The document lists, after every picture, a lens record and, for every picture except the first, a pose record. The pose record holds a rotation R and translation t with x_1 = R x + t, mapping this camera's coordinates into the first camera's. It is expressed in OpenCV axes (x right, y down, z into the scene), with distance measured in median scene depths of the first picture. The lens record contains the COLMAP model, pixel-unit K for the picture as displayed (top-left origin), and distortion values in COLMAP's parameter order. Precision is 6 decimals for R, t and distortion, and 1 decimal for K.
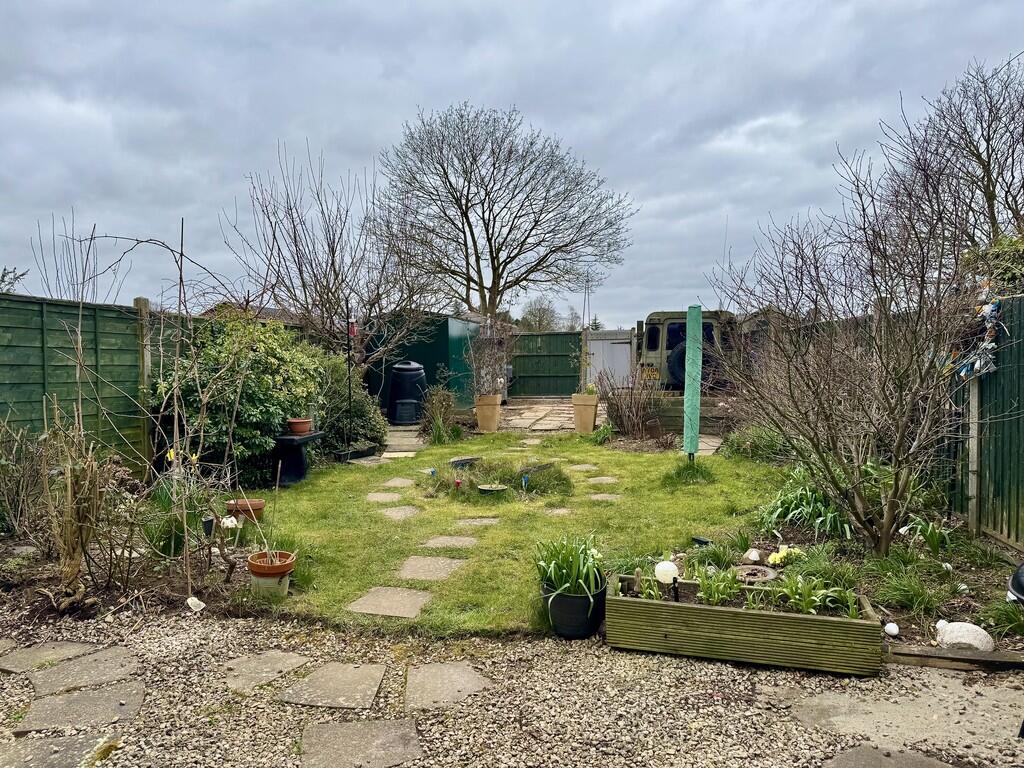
lens RADIAL K [[711.0, 0, 512.0], [0, 711.0, 384.0], [0, 0, 1]] dist [0.059938, -0.004833]
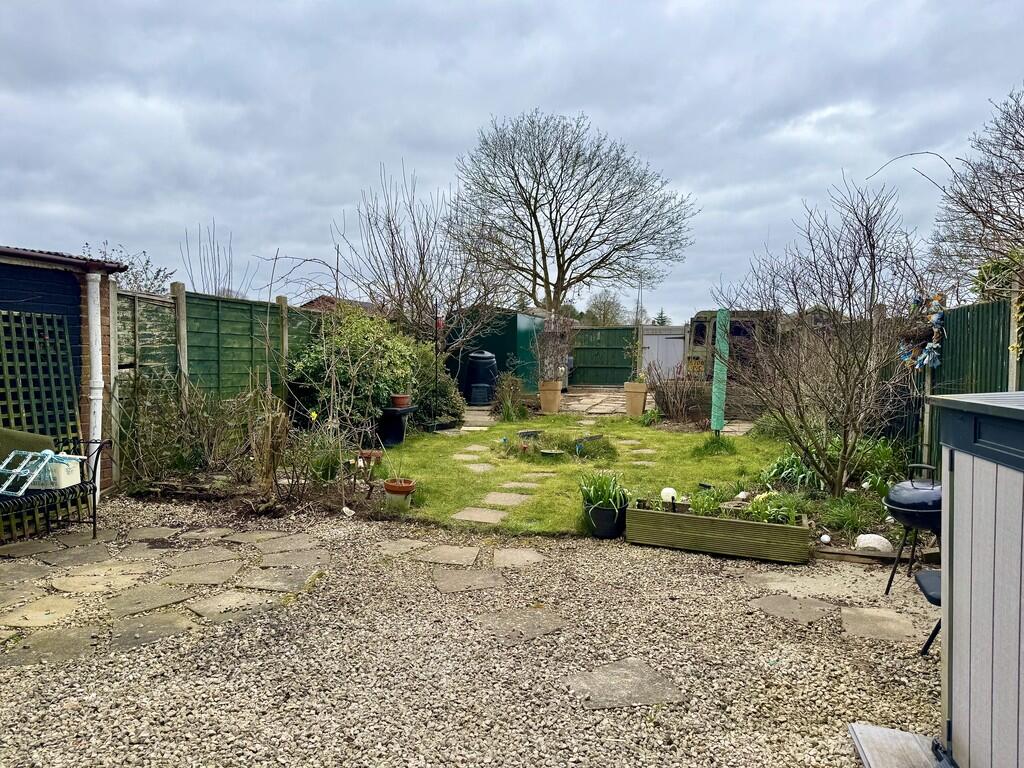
lens RADIAL K [[711.0, 0, 512.0], [0, 711.0, 384.0], [0, 0, 1]] dist [0.059938, -0.004833]
pose [[0.995818, 0.024277, -0.088075, 0.008555], [-0.023340, 0.999660, 0.011652, 0.012260], [0.088327, -0.009547, 0.996046, -0.239041]]
